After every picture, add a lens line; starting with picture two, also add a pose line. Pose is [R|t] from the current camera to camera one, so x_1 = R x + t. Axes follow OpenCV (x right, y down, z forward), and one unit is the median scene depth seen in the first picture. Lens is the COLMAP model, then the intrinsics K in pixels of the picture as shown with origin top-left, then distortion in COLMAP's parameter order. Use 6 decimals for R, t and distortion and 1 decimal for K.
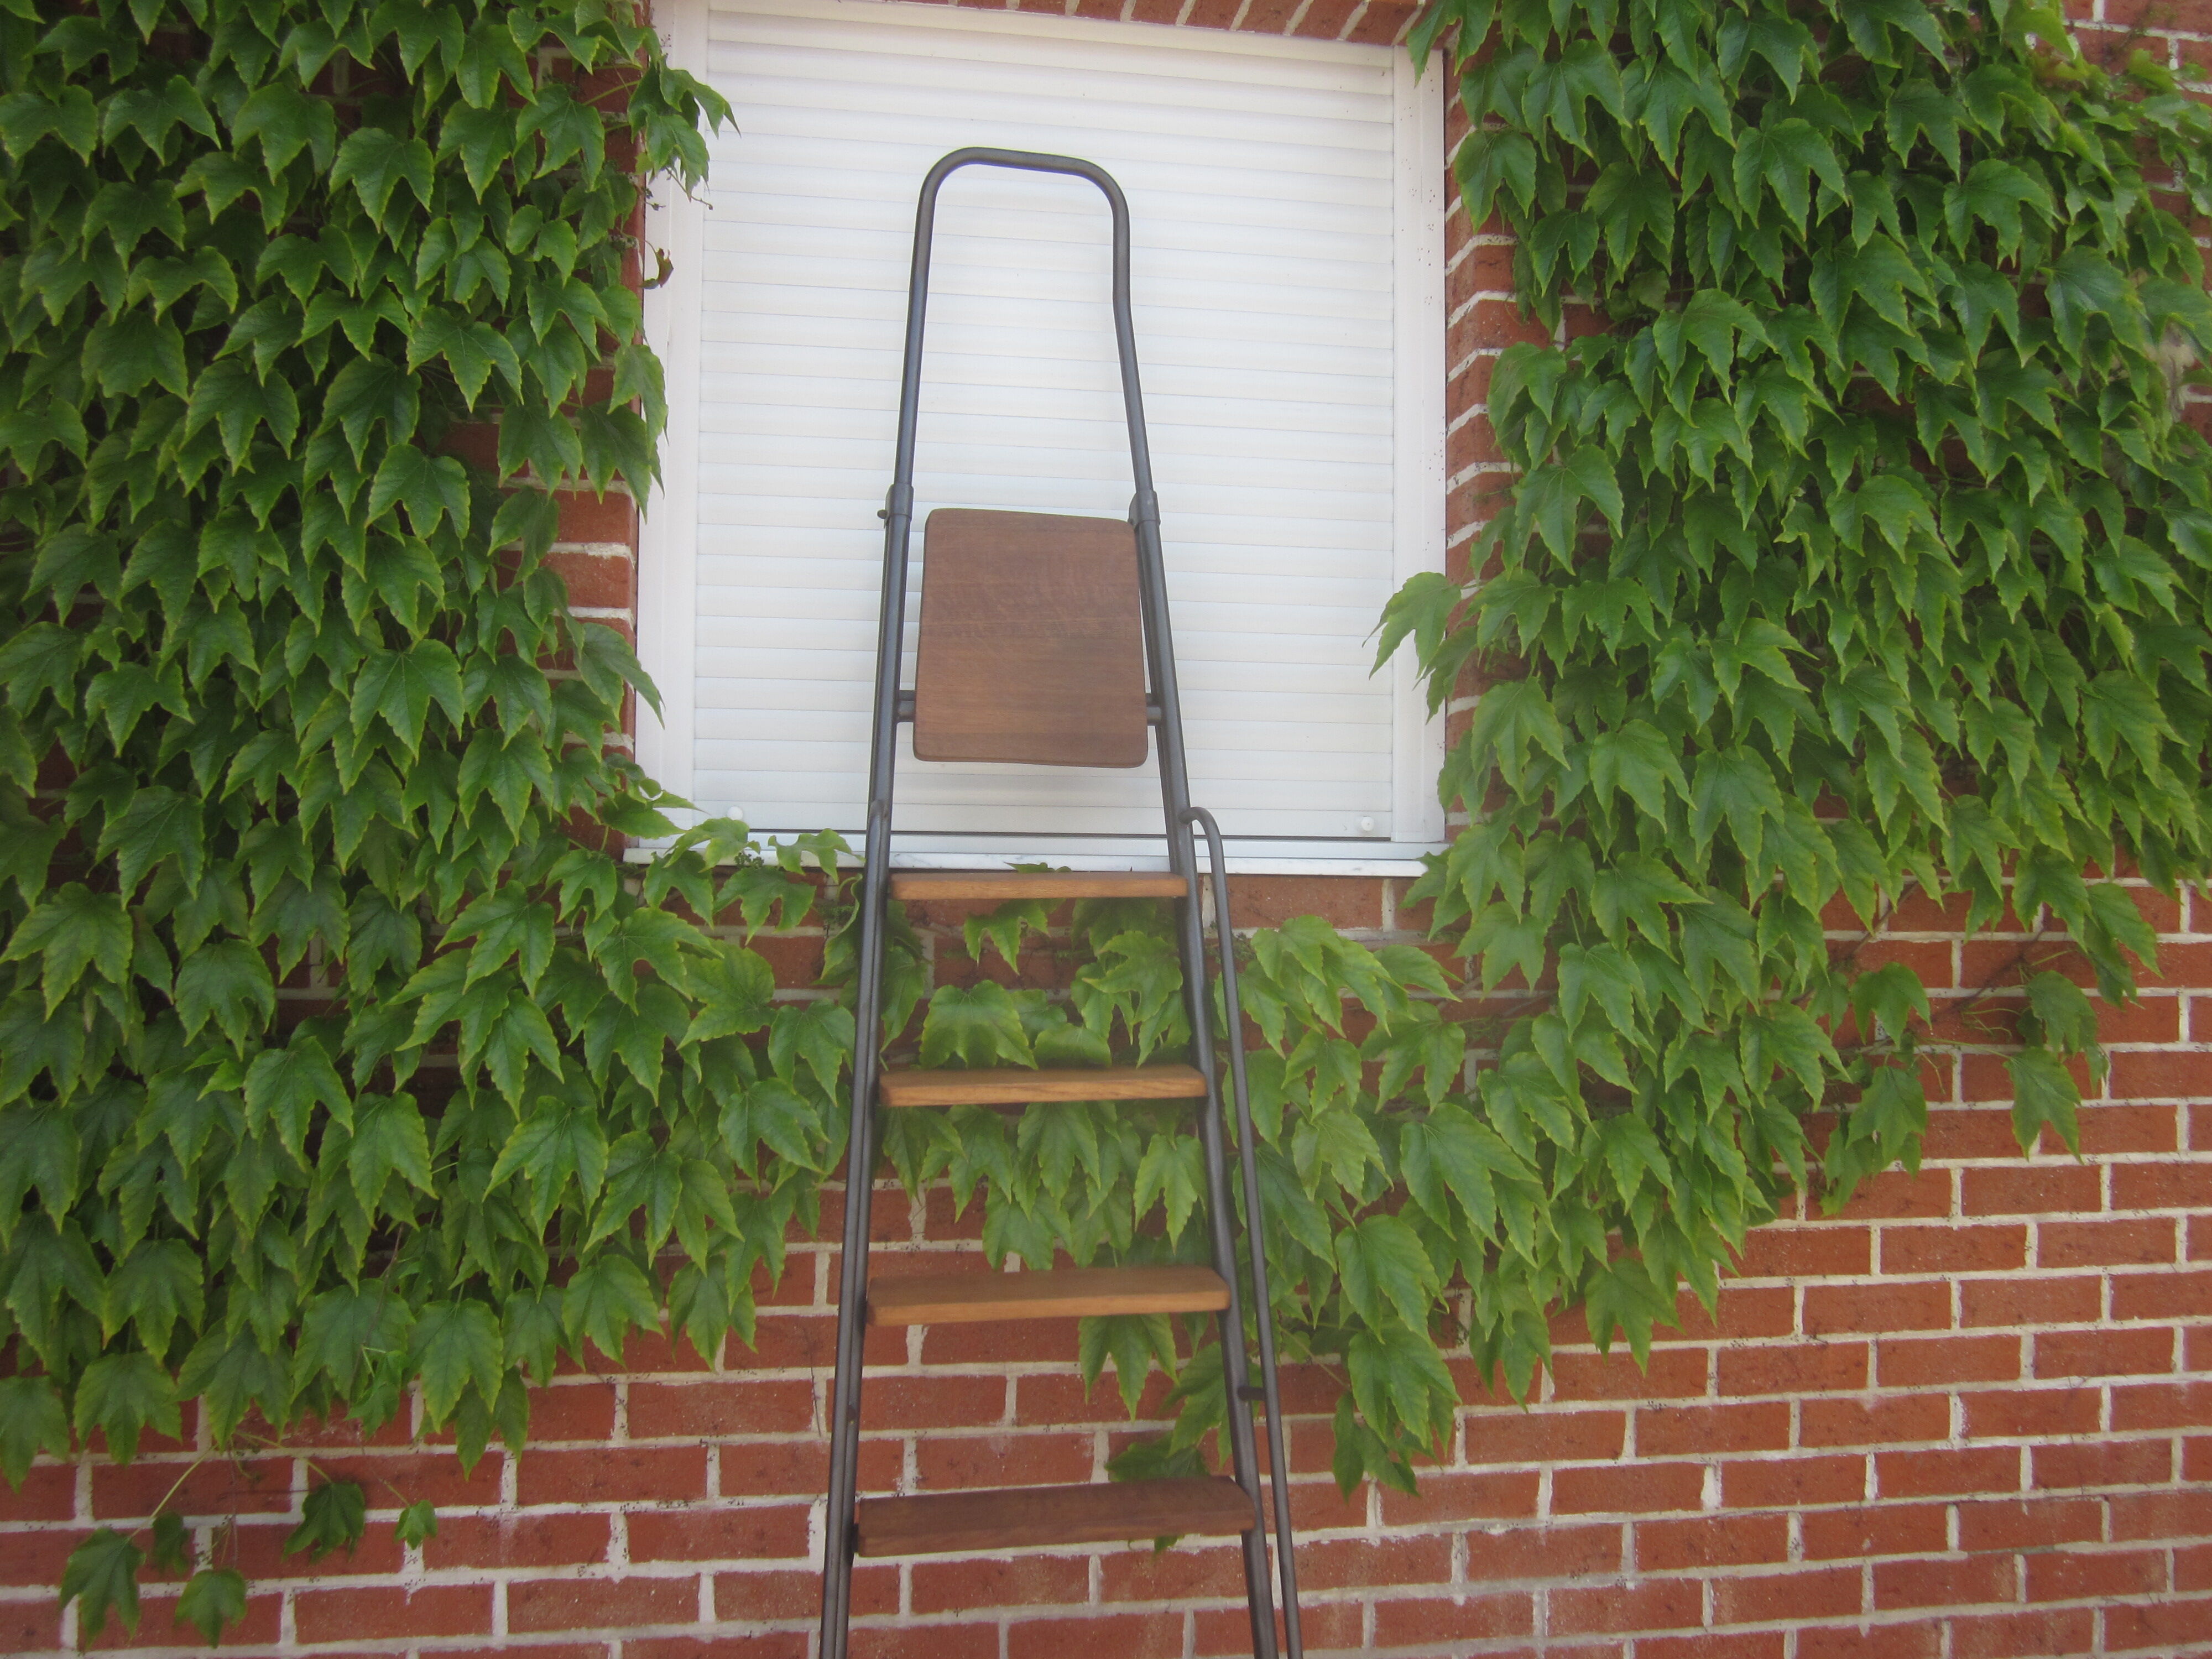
lens RADIAL K [[1741.3, 0, 1086.2], [0, 1741.3, 817.7], [0, 0, 1]] dist [-0.039668, 0.014263]
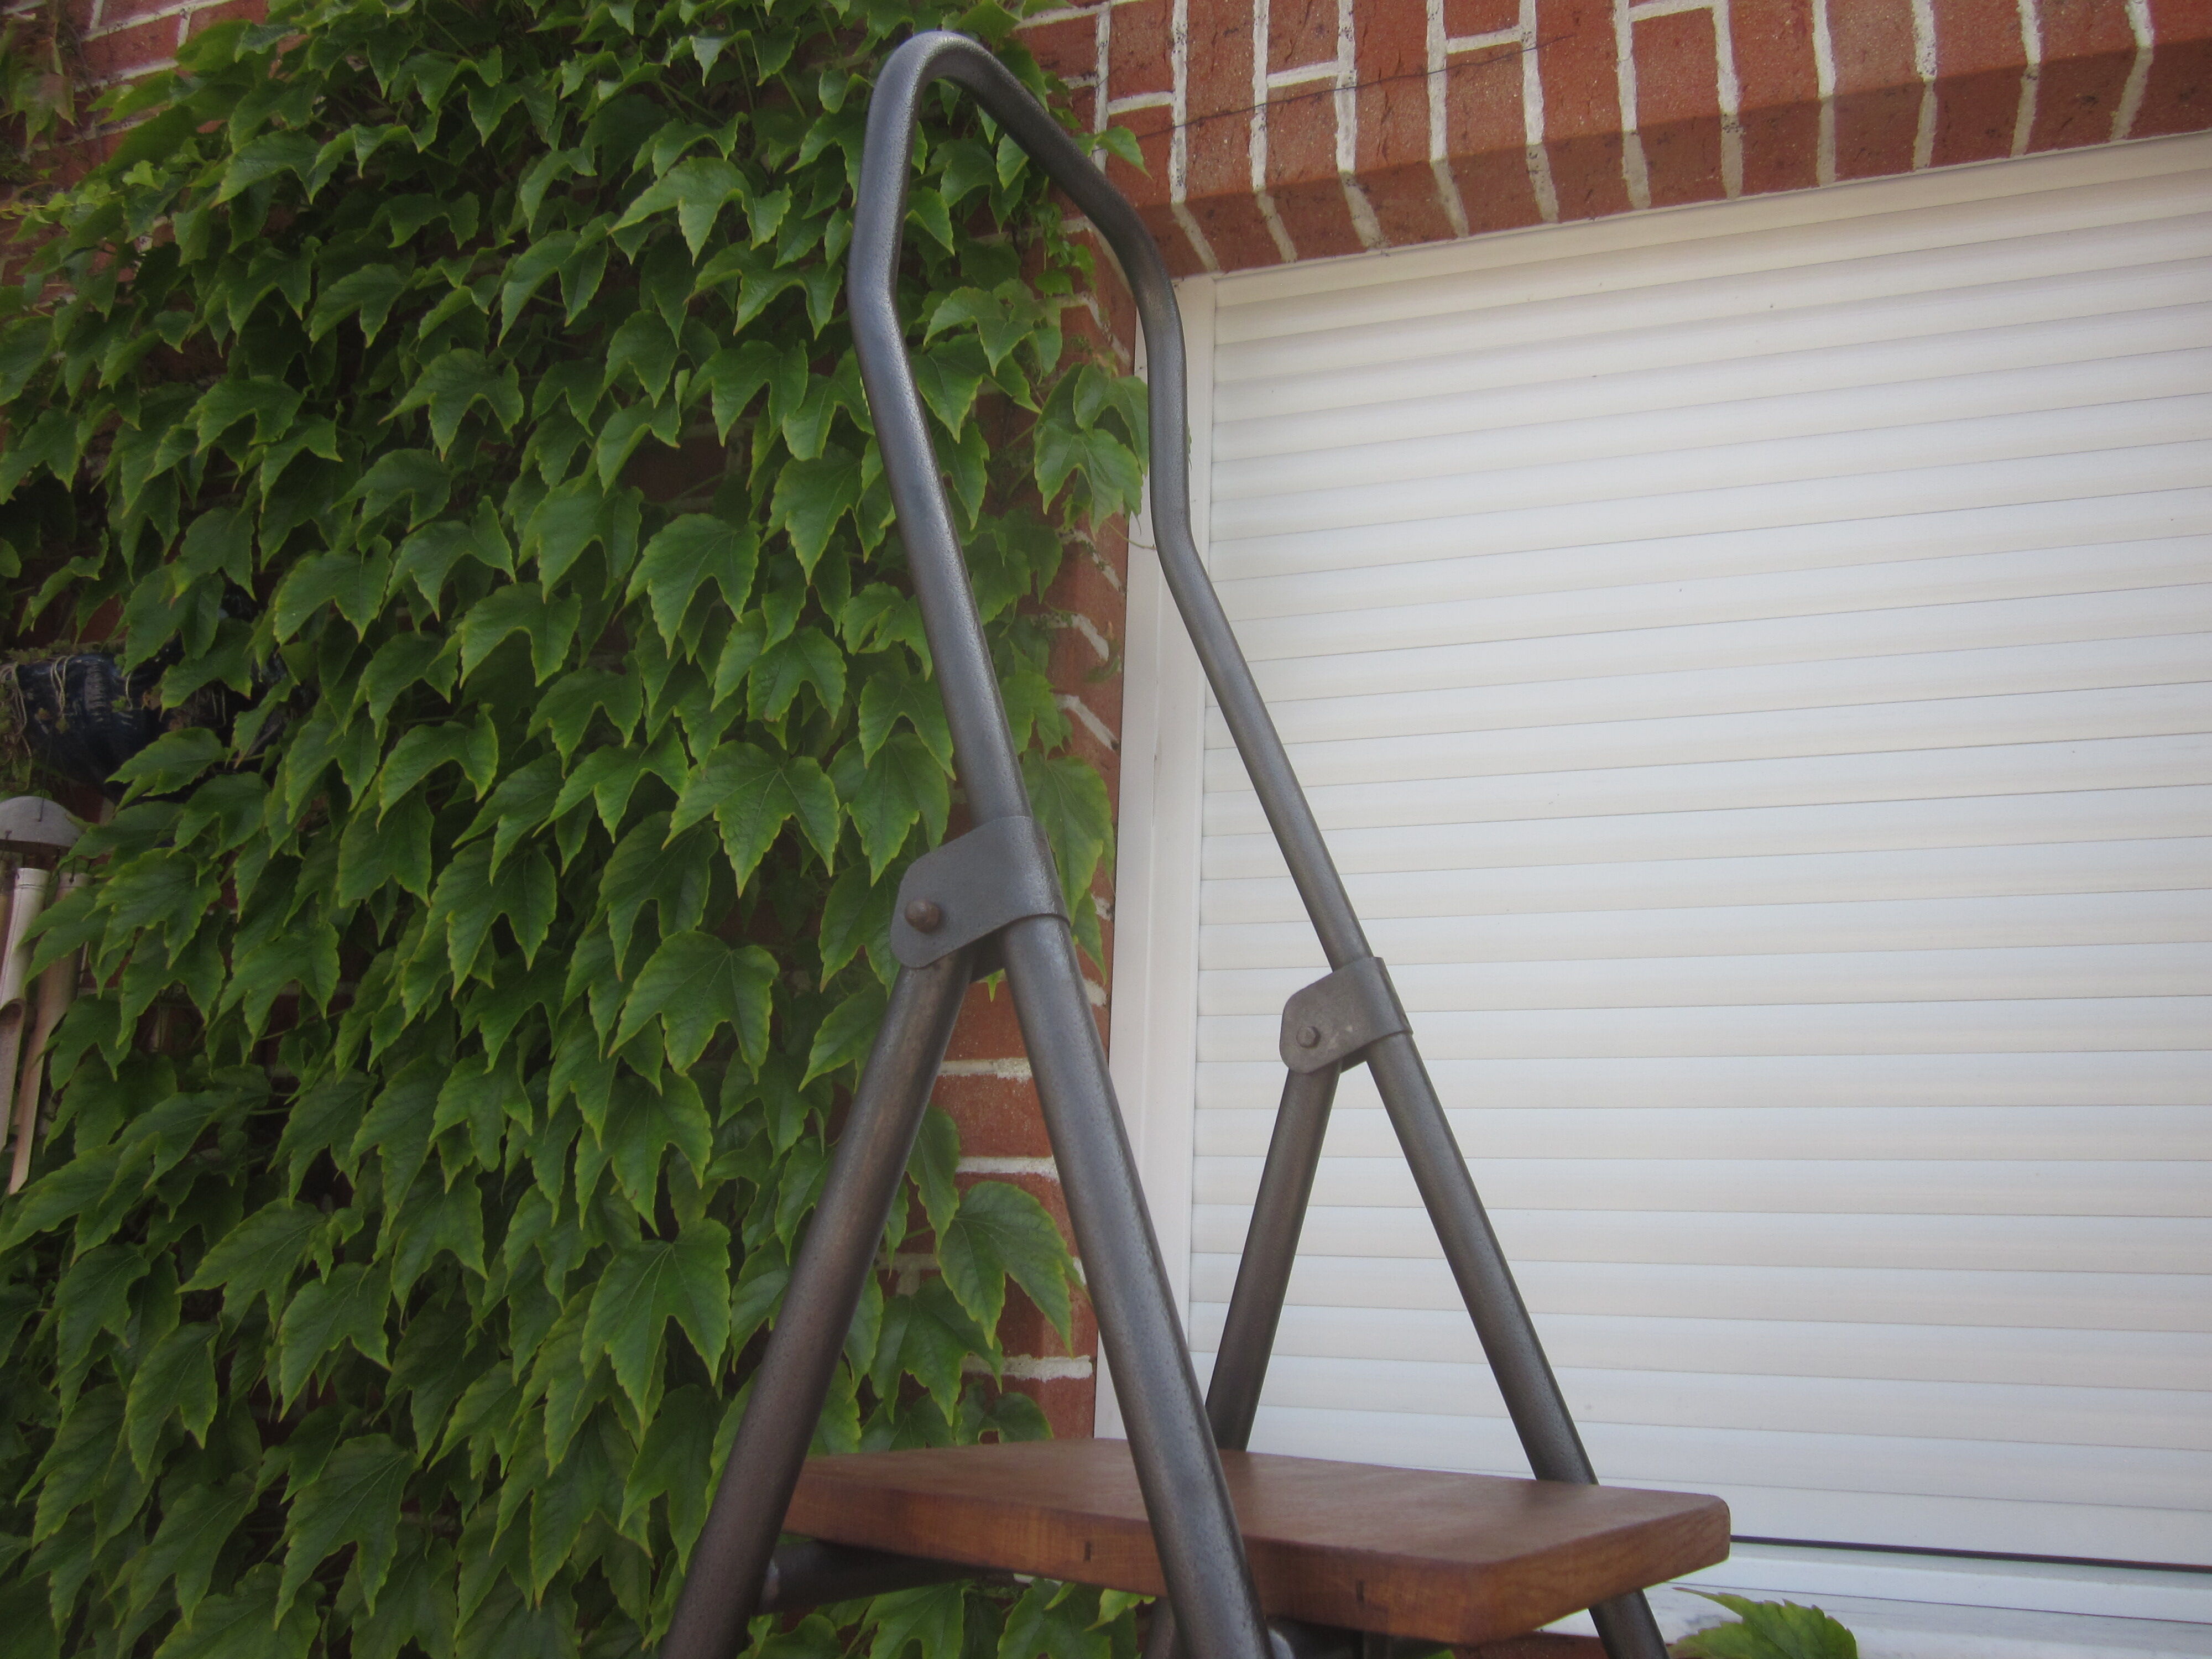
lens RADIAL K [[1836.6, 0, 1110.2], [0, 1836.6, 831.9], [0, 0, 1]] dist [-0.044789, 0.017919]
pose [[0.878877, -0.103518, -0.465681, 0.085931], [-0.013391, 0.970434, -0.240994, -0.073729], [0.476860, 0.218040, 0.851506, 0.401419]]
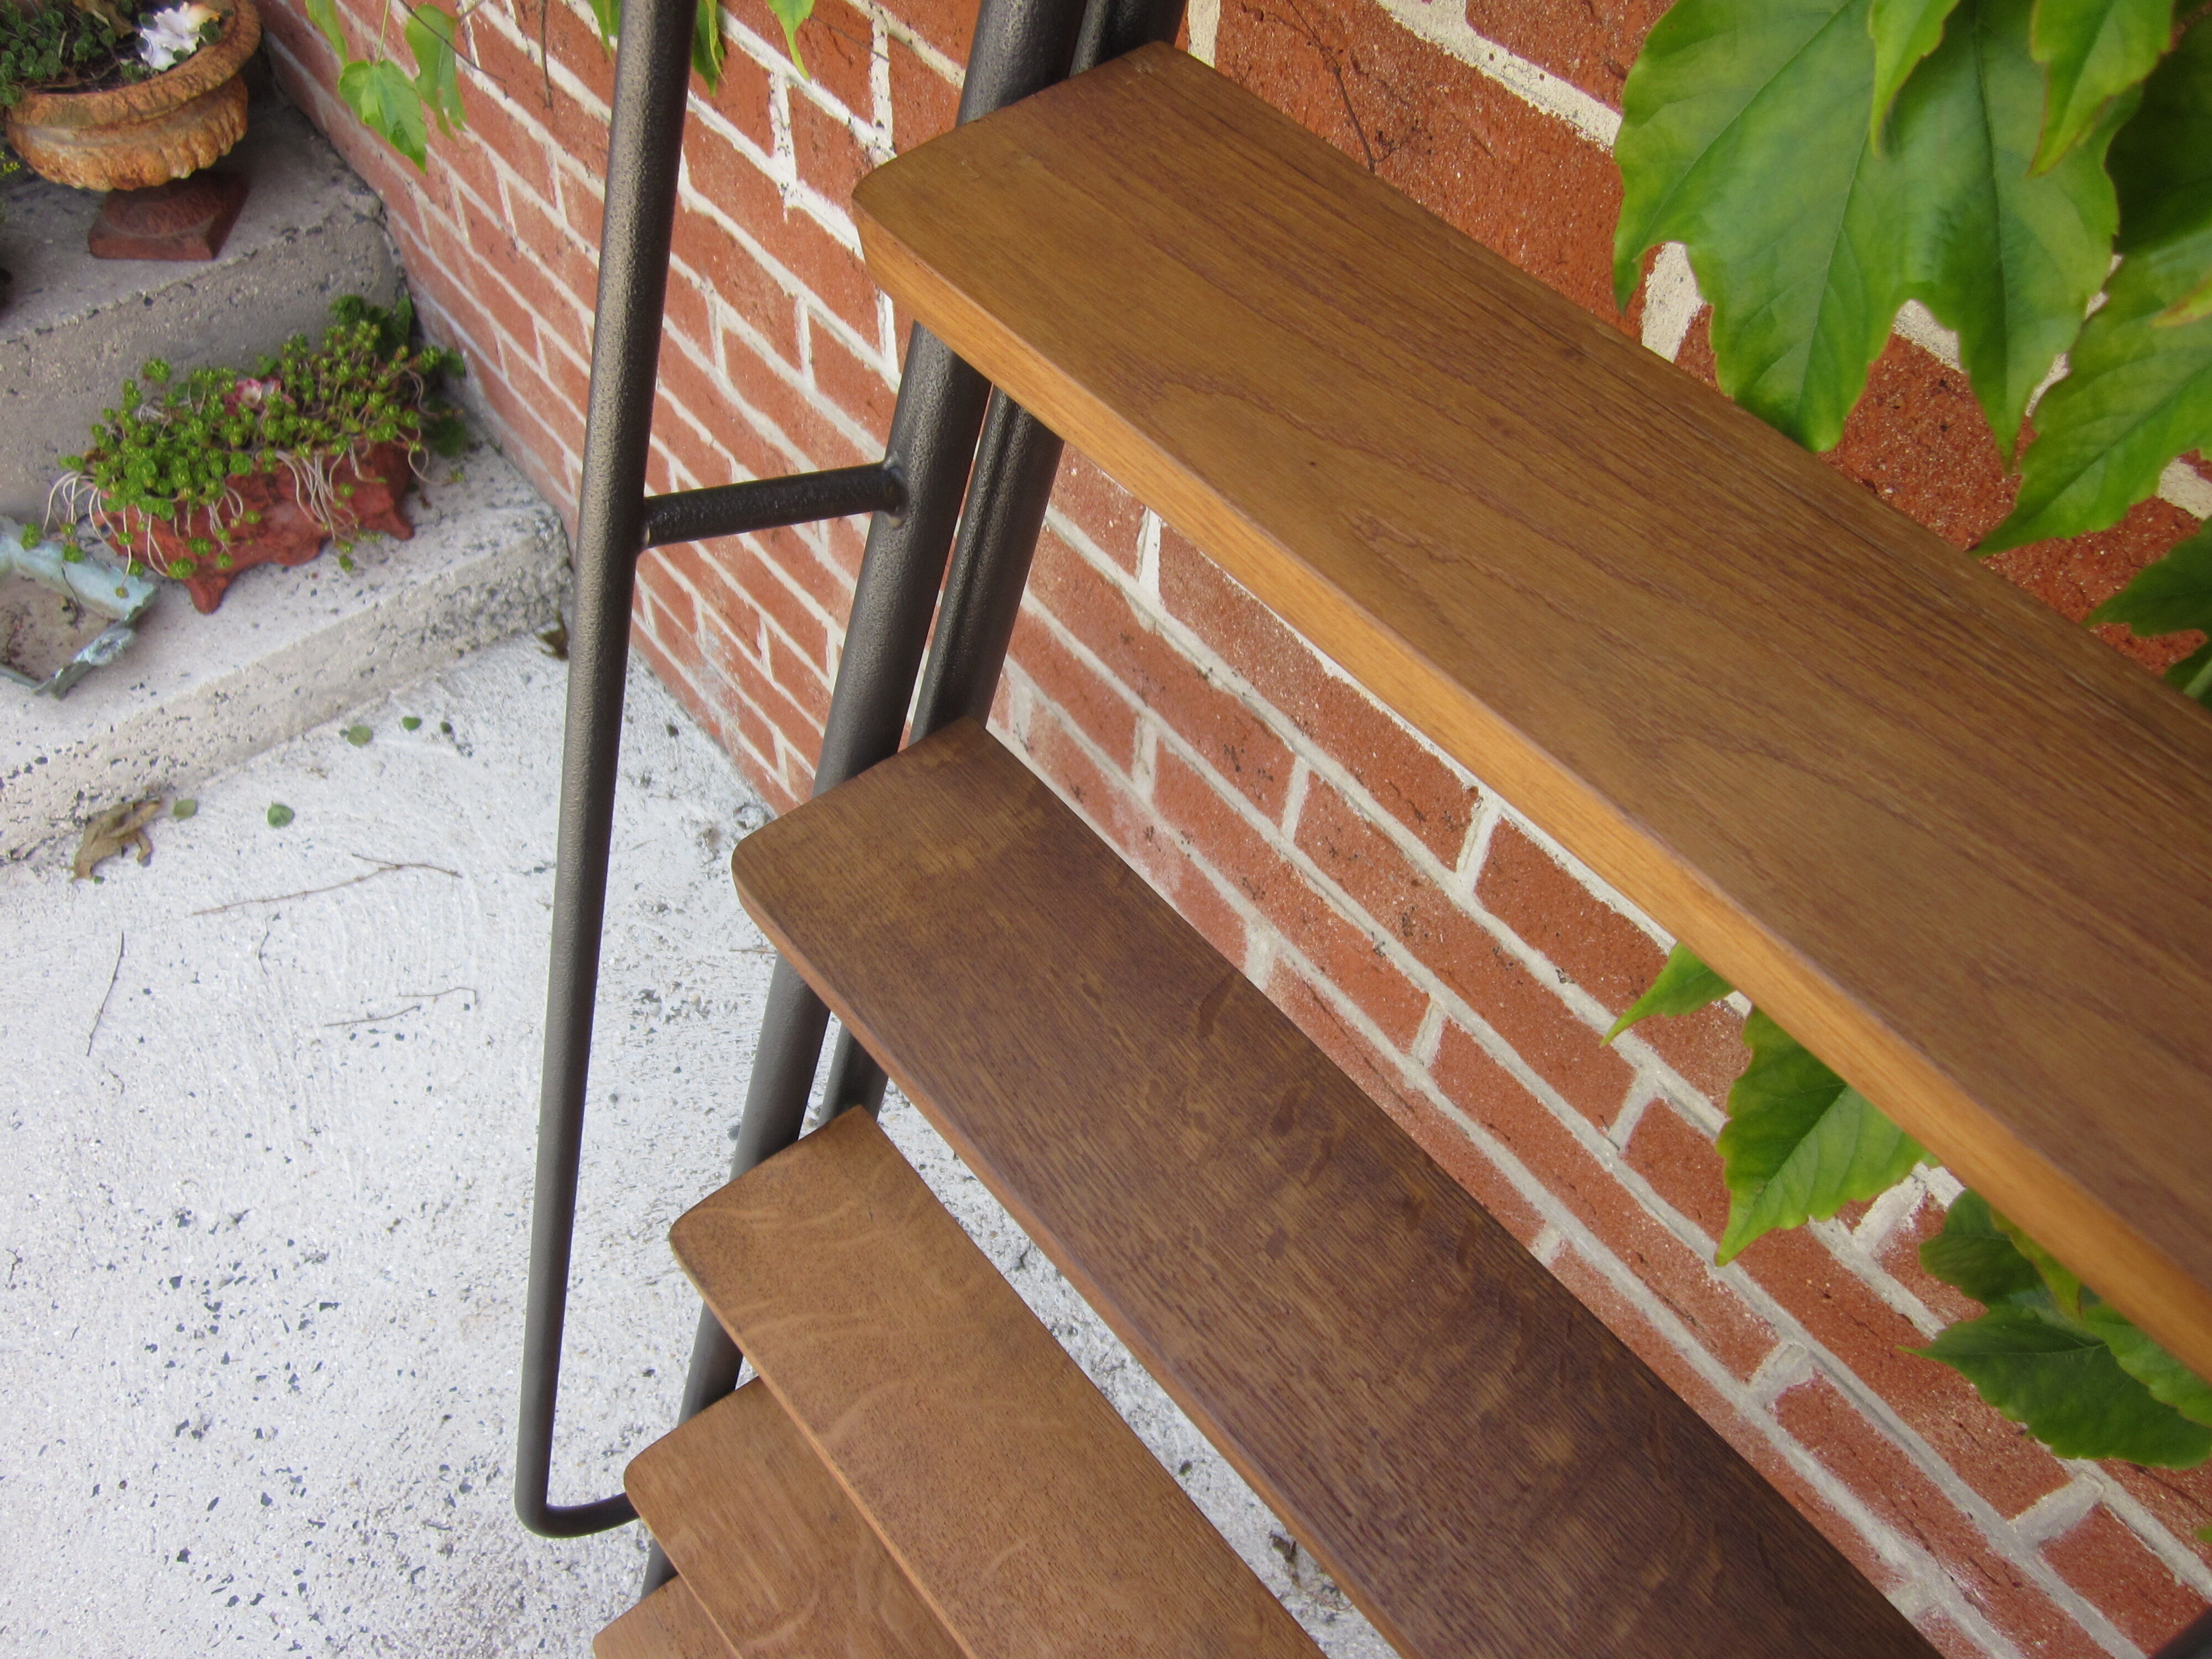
lens RADIAL K [[1836.6, 0, 1112.4], [0, 1836.6, 838.3], [0, 0, 1]] dist [-0.044789, 0.017919]
pose [[0.489268, 0.694416, -0.527639, 0.066356], [-0.012067, 0.610330, 0.792055, 0.131875], [0.872050, -0.381160, 0.306994, 0.815544]]
